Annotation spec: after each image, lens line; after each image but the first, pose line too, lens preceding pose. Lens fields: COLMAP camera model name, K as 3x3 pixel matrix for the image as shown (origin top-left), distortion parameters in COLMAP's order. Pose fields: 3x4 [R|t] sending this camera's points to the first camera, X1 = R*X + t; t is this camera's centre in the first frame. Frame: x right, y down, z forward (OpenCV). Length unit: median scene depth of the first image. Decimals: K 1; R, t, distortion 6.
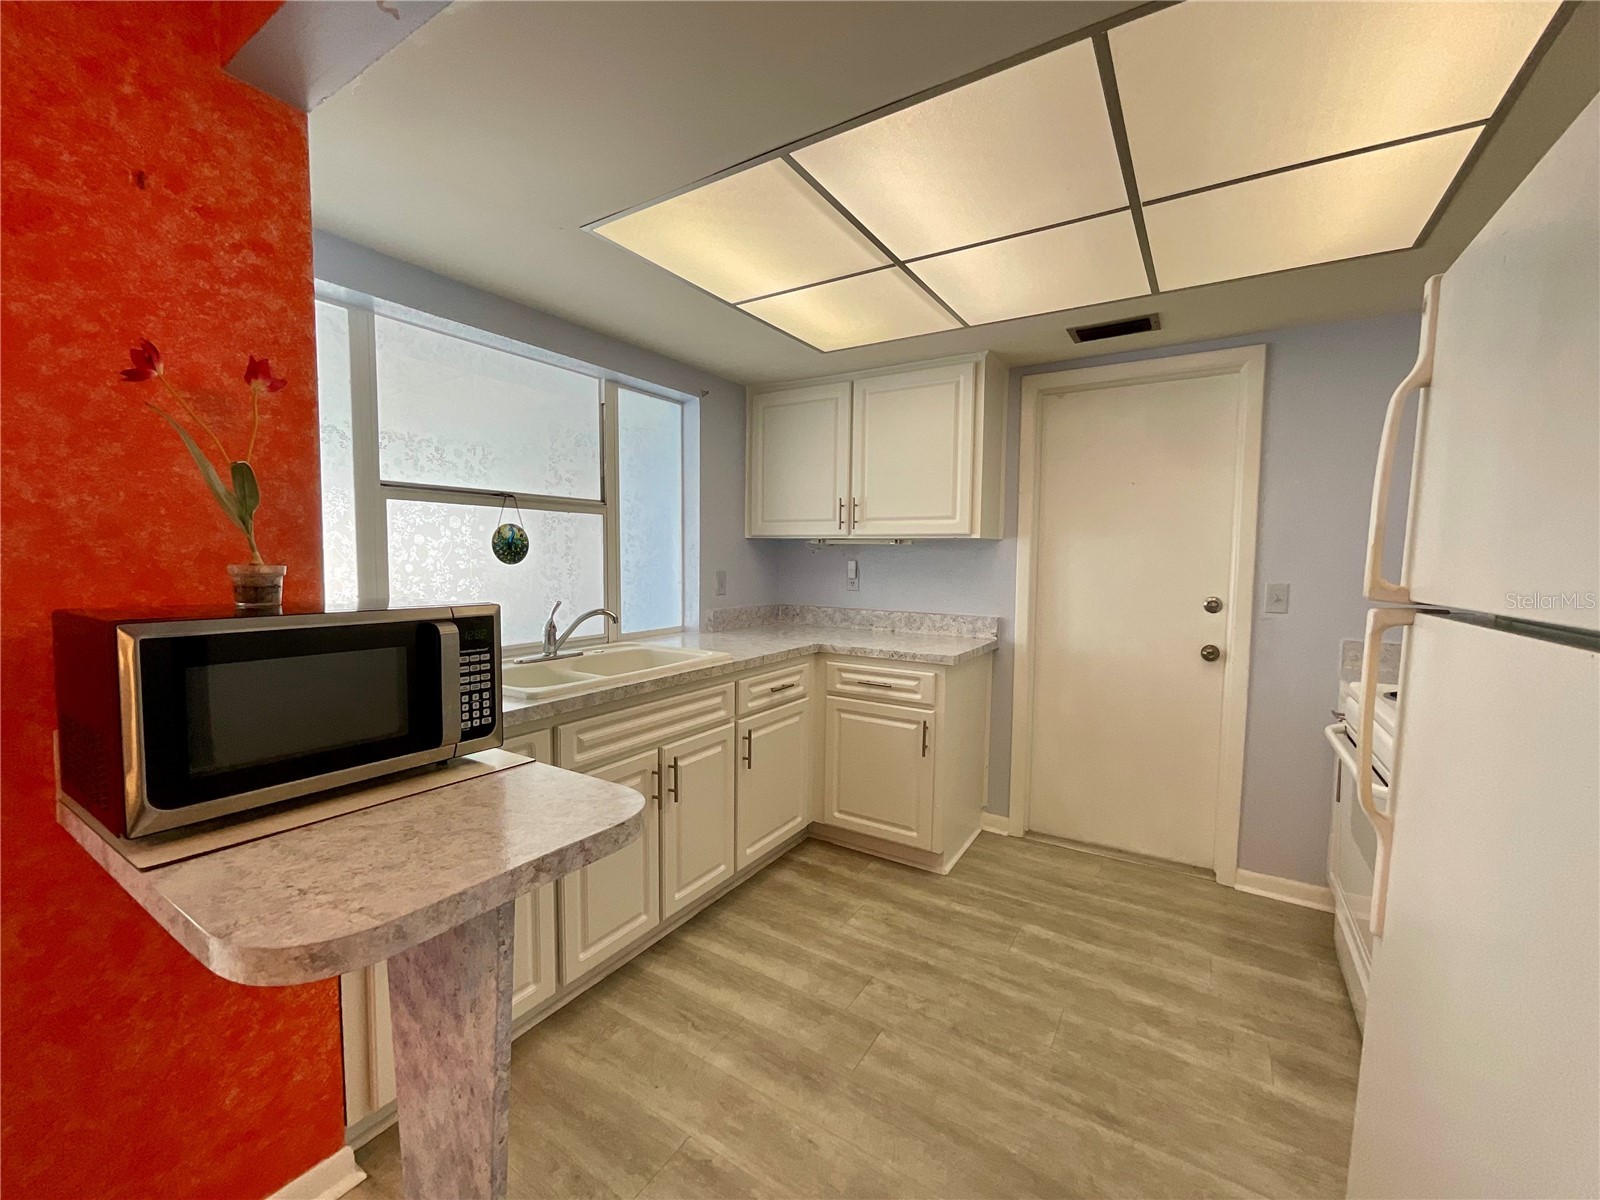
lens RADIAL K [[646.6, 0, 799.3], [0, 646.6, 600.8], [0, 0, 1]] dist [-0.023722, 0.000964]
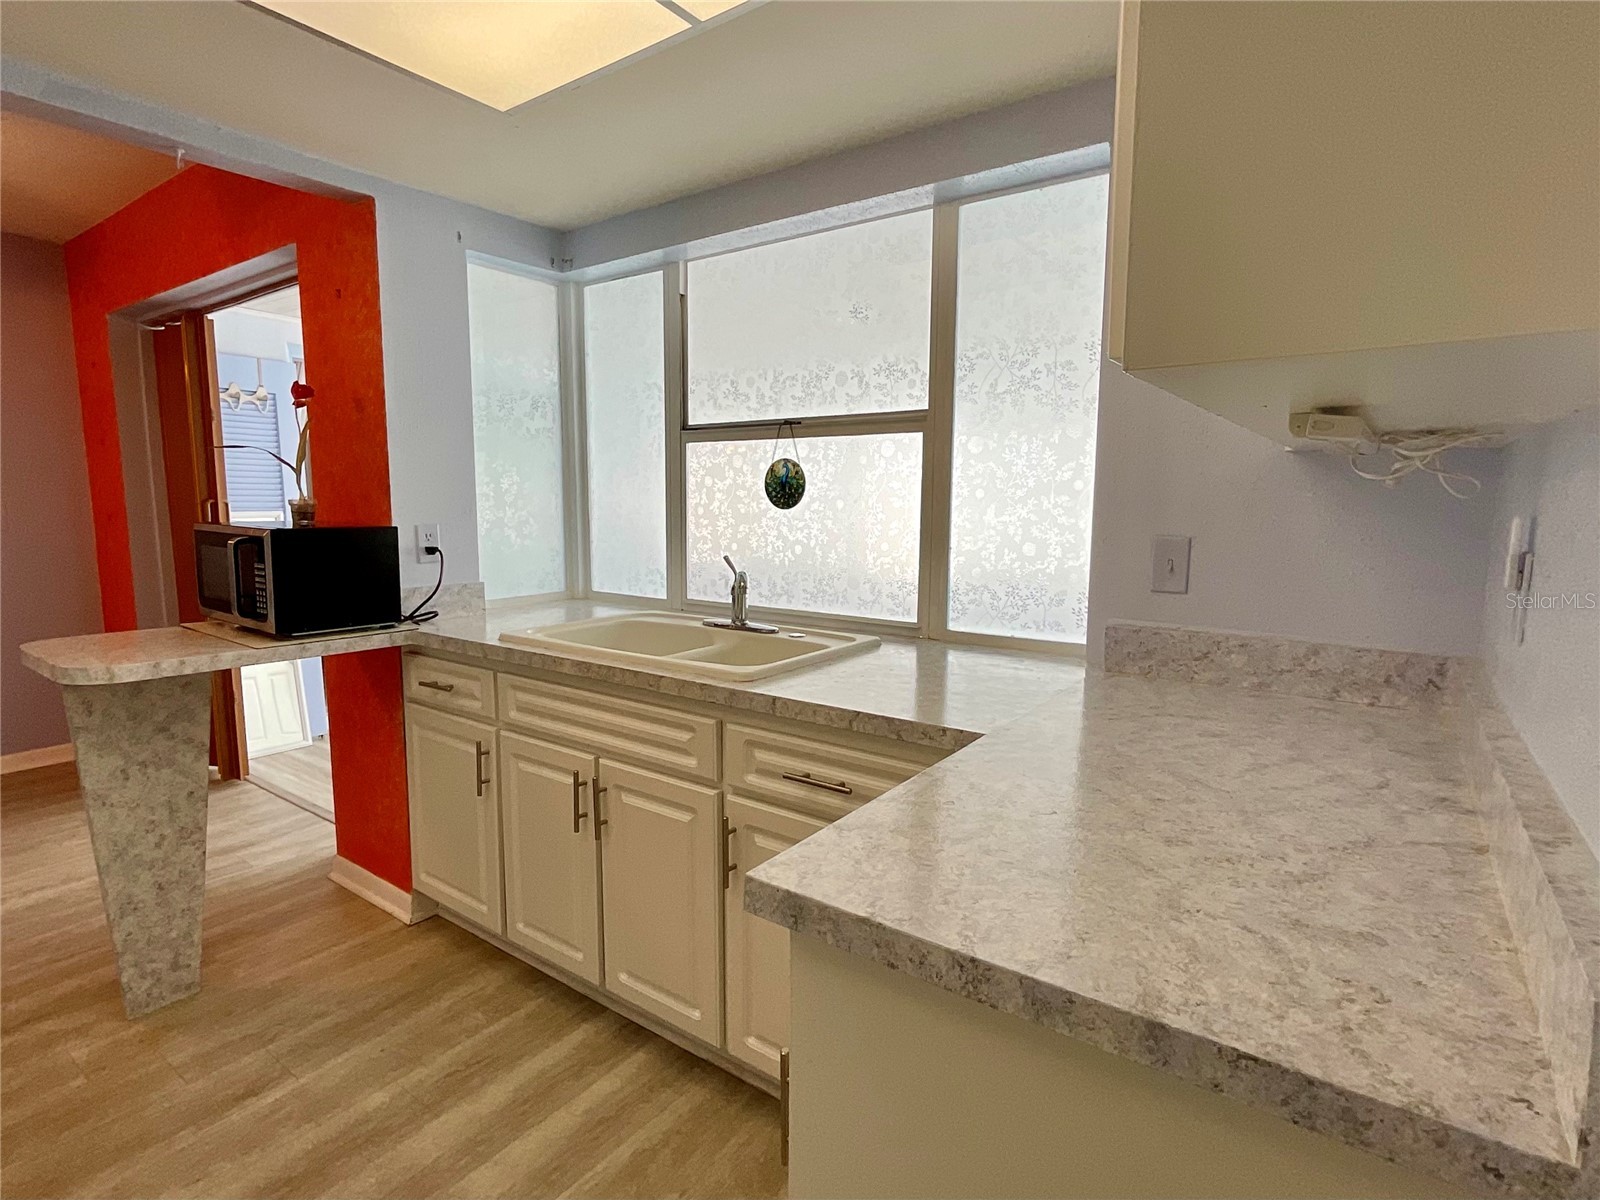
lens RADIAL K [[815.5, 0, 798.5], [0, 815.5, 600.3], [0, 0, 1]] dist [0.000000, -0.000435]
pose [[-0.065389, 0.116454, -0.991041, 0.594388], [-0.075277, 0.989761, 0.121271, -0.071167], [0.995016, 0.082532, -0.055954, 1.116747]]
